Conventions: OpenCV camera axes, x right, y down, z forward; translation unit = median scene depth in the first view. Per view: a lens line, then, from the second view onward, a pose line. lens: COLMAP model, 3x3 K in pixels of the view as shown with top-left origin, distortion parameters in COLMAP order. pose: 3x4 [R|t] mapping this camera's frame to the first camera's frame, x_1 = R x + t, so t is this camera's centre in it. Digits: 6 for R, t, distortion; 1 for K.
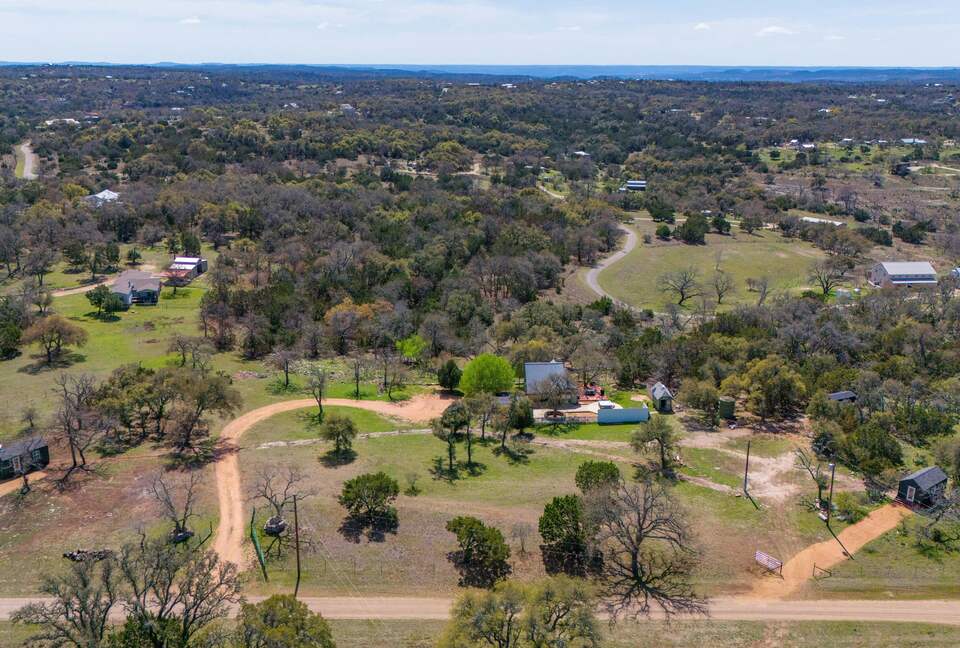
lens RADIAL K [[835.4, 0, 486.2], [0, 835.4, 321.3], [0, 0, 1]] dist [0.121797, -0.183339]
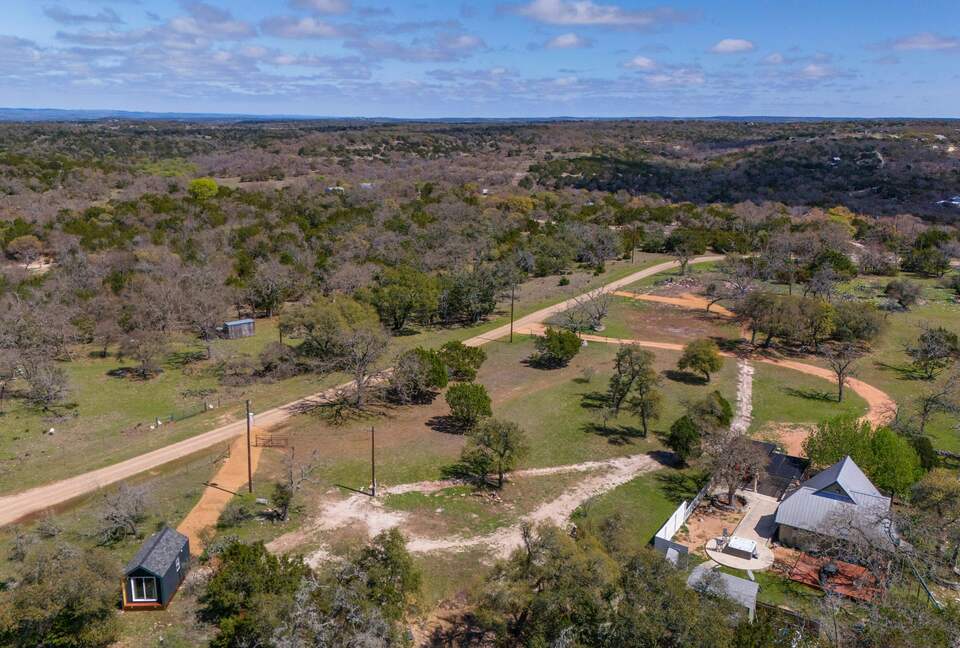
lens RADIAL K [[835.4, 0, 486.2], [0, 835.4, 321.3], [0, 0, 1]] dist [0.121797, -0.183339]
pose [[-0.579779, 0.180716, -0.794480, 0.783393], [-0.252524, 0.887222, 0.386093, -0.235481], [0.774653, 0.424474, -0.468758, 1.324290]]
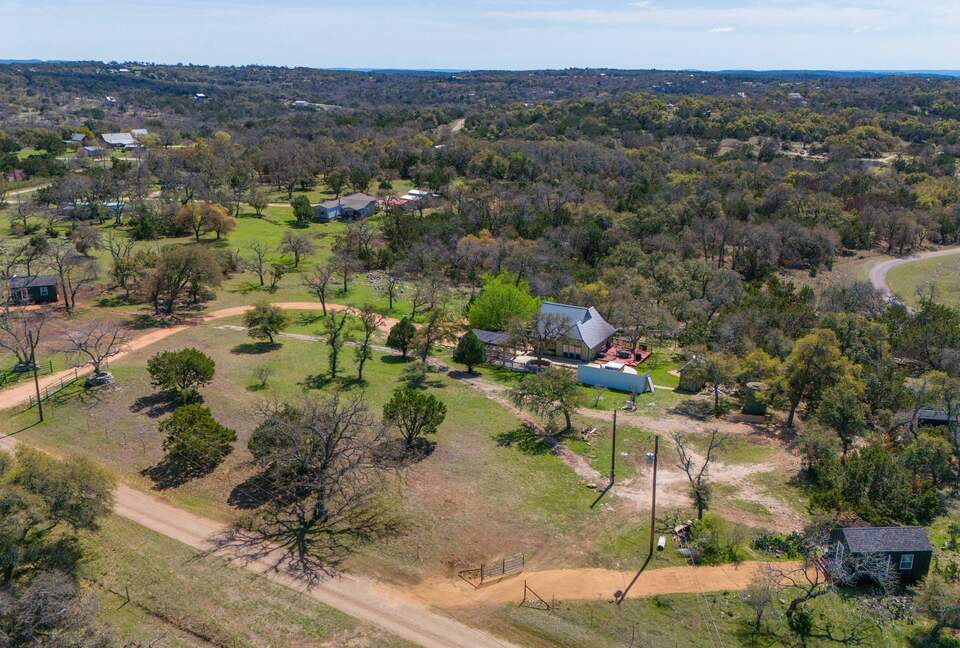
lens RADIAL K [[835.4, 0, 486.2], [0, 835.4, 321.3], [0, 0, 1]] dist [0.121797, -0.183339]
pose [[0.840652, 0.159227, -0.517640, 0.538059], [-0.163100, 0.985863, 0.038379, 0.059850], [0.516433, 0.052164, 0.854737, 0.354281]]
